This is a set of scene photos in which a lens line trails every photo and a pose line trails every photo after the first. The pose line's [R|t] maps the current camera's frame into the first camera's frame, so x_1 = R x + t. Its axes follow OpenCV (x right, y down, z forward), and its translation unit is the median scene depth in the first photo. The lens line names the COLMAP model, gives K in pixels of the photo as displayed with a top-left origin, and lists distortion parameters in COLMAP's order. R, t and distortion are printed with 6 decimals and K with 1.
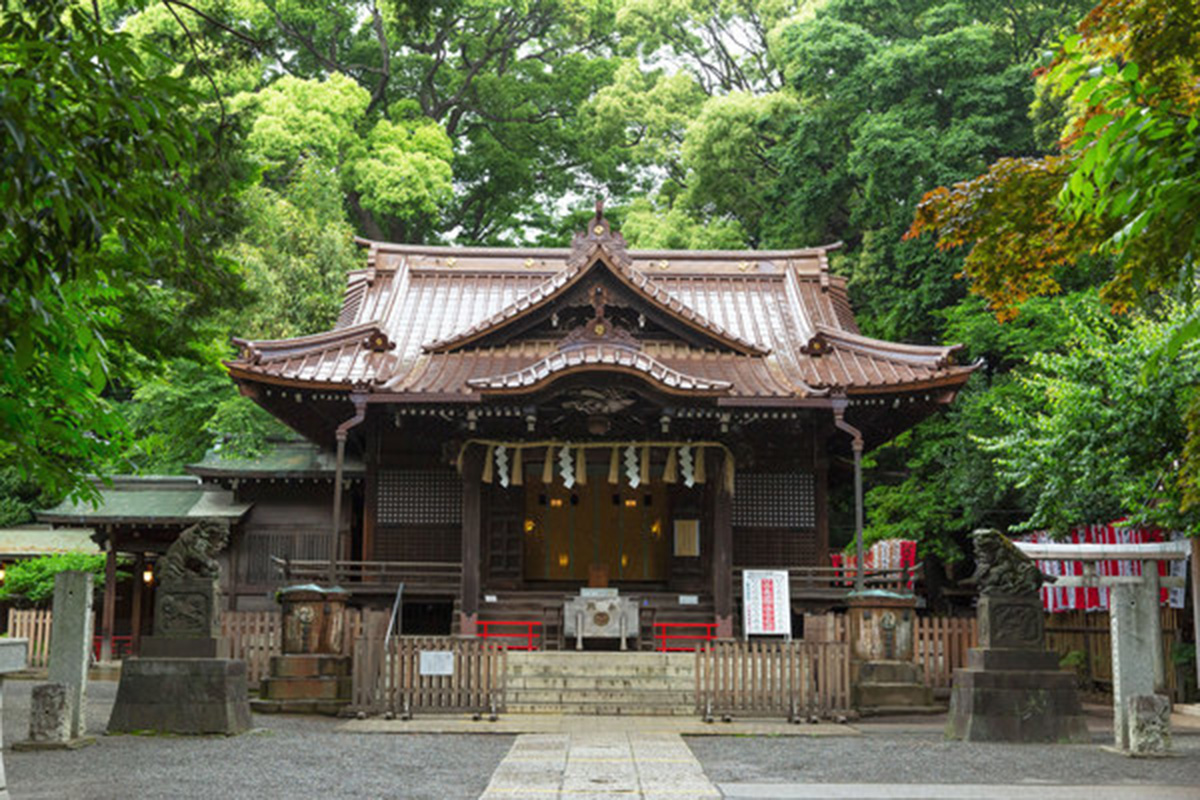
lens RADIAL K [[1376.4, 0, 600.0], [0, 1376.4, 400.0], [0, 0, 1]] dist [-0.011173, -0.017469]
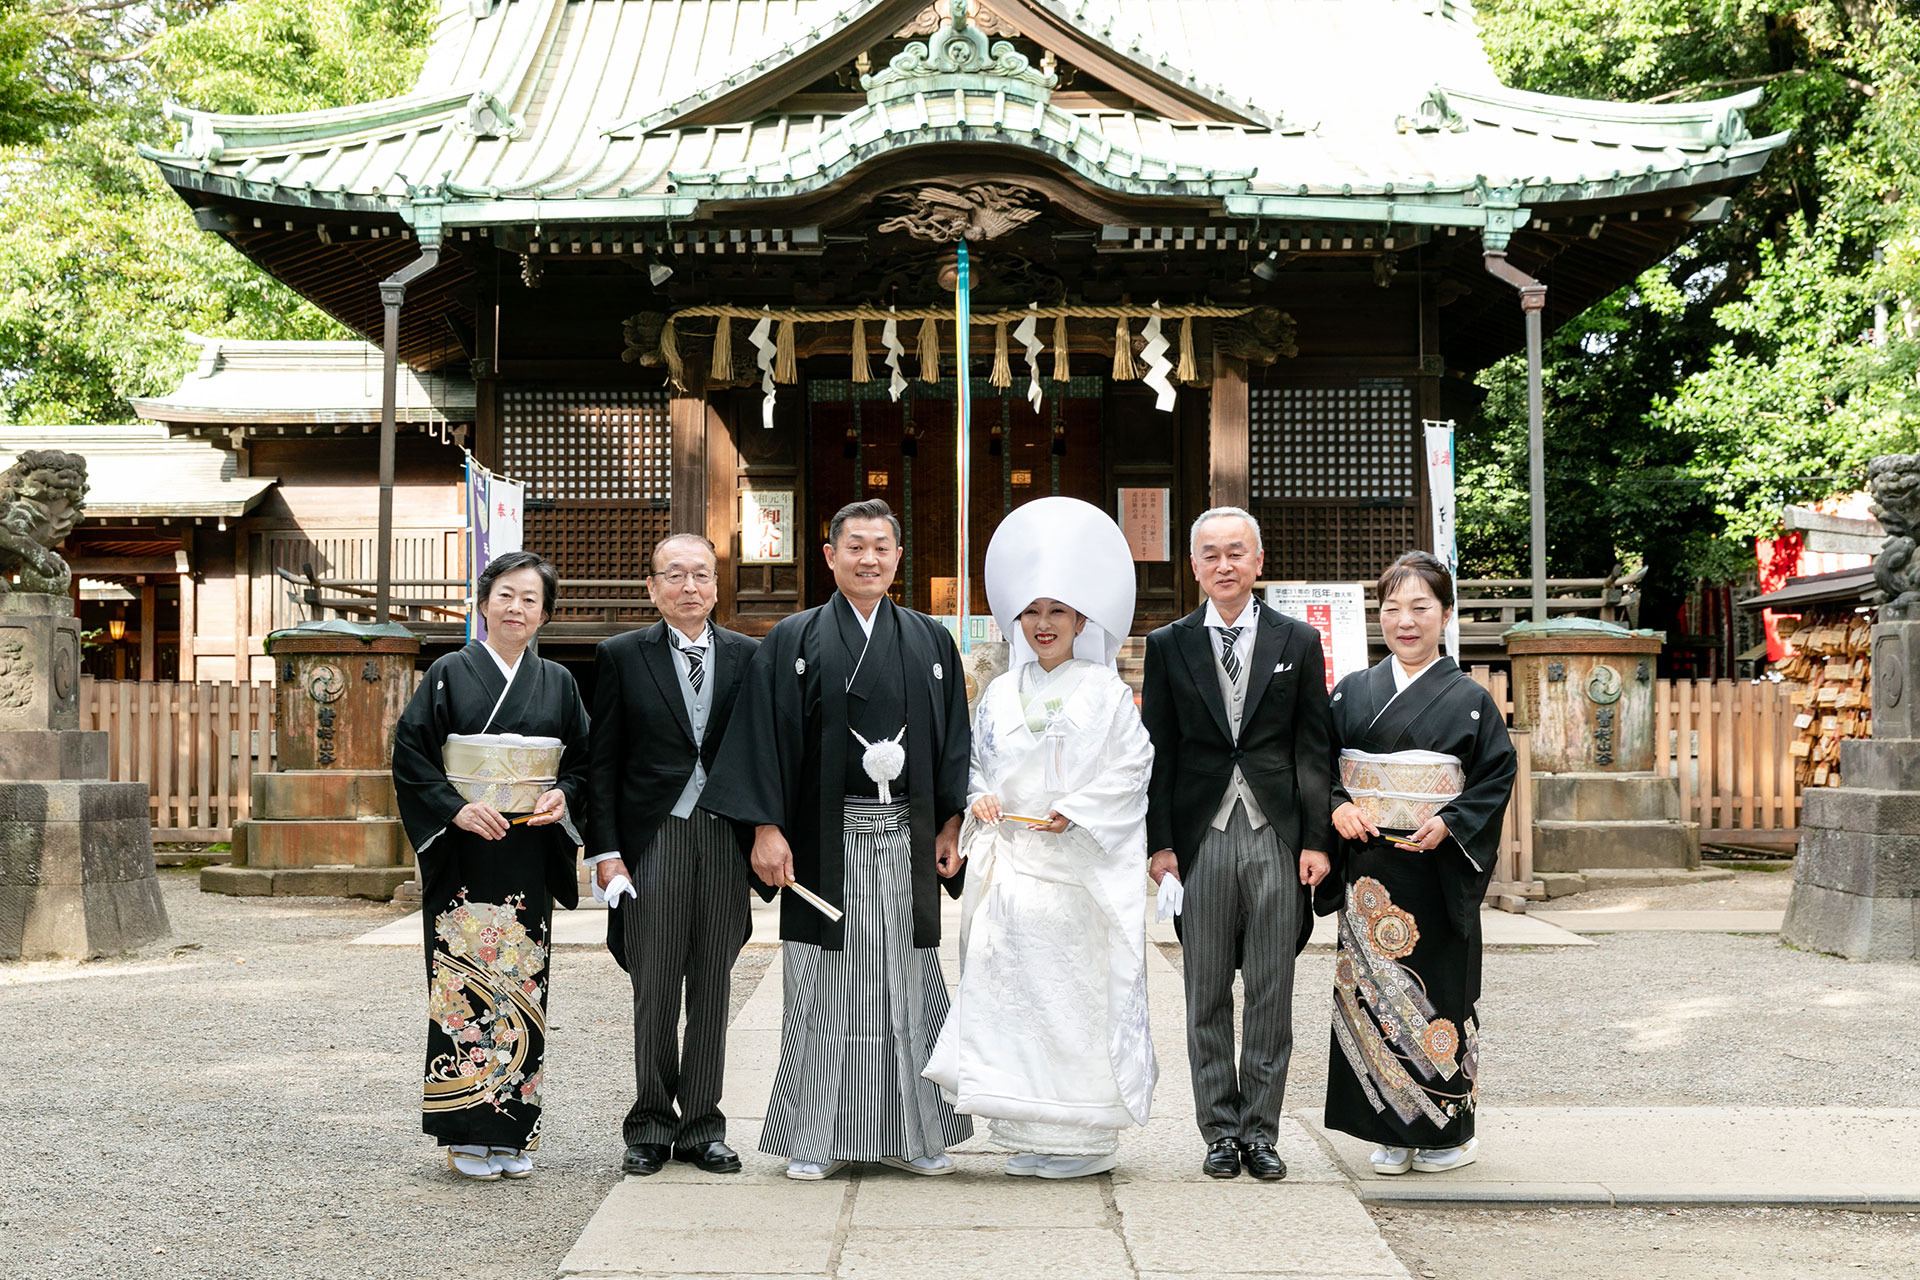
lens RADIAL K [[2202.2, 0, 960.0], [0, 2202.2, 640.0], [0, 0, 1]] dist [-0.011173, -0.017469]
pose [[0.999957, -0.009280, -0.000911, -0.001323], [0.009322, 0.992249, 0.123916, 0.050560], [-0.000246, -0.123919, 0.992292, 0.263688]]
